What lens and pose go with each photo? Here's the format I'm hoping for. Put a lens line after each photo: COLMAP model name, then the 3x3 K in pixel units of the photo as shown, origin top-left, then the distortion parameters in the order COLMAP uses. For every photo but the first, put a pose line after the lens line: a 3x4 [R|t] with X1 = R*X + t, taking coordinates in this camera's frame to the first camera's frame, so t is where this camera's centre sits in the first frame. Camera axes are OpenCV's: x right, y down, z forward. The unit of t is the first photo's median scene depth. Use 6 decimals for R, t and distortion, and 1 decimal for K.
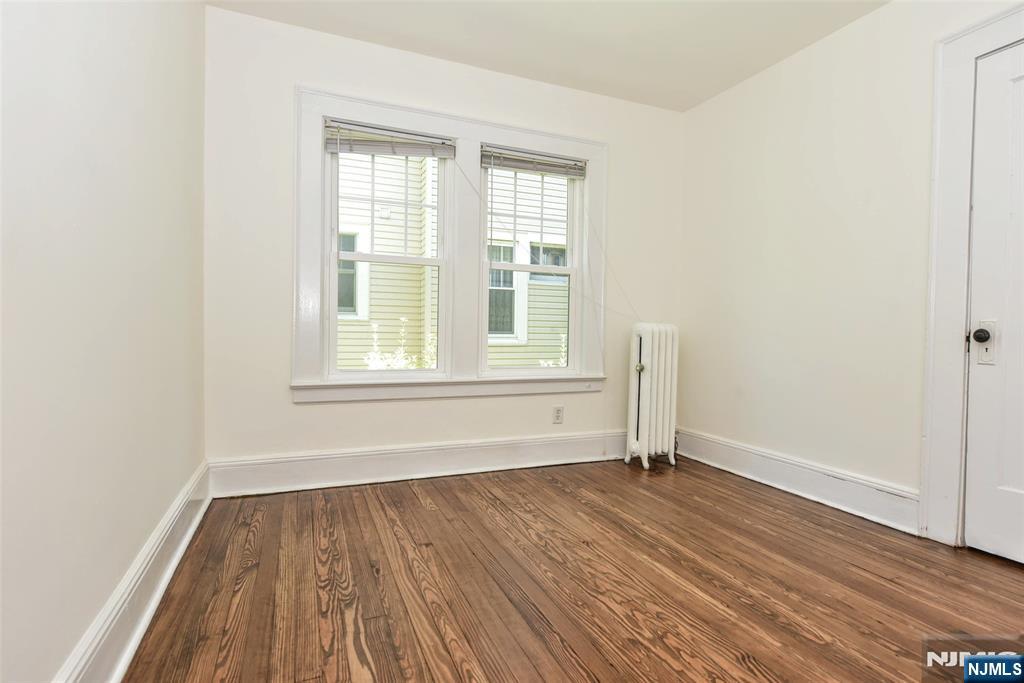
lens RADIAL K [[495.7, 0, 508.2], [0, 495.7, 339.7], [0, 0, 1]] dist [-0.005143, -0.001002]
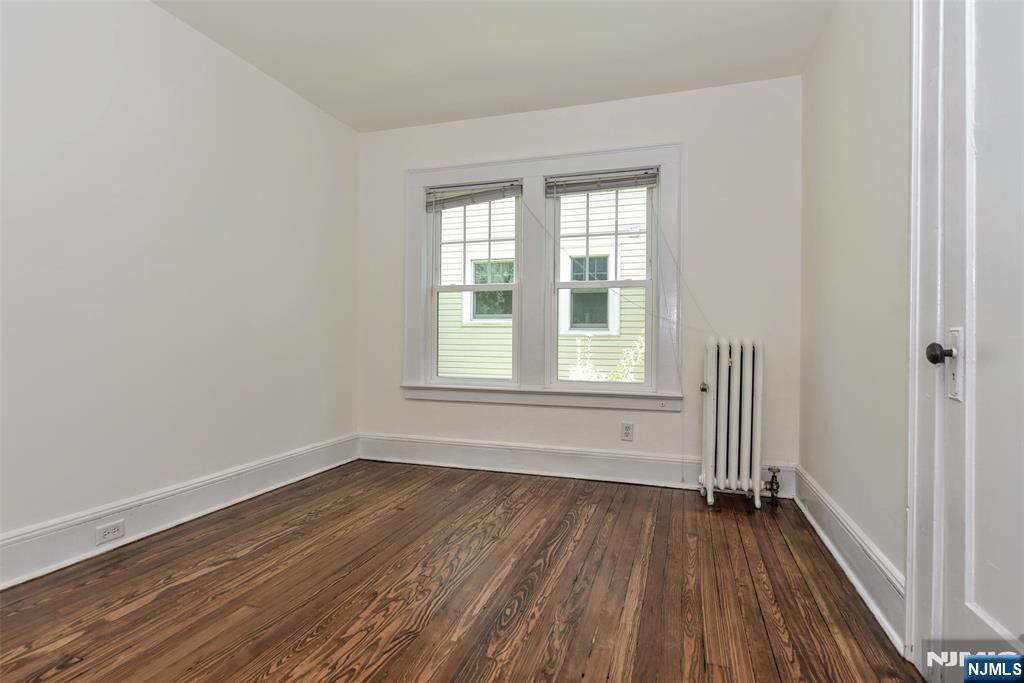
lens RADIAL K [[495.7, 0, 508.2], [0, 495.7, 339.7], [0, 0, 1]] dist [-0.005143, -0.001002]
pose [[0.773071, -0.008989, -0.634255, 0.766177], [-0.009055, 0.999641, -0.025204, -0.004245], [0.634254, 0.025228, 0.772713, 0.132537]]
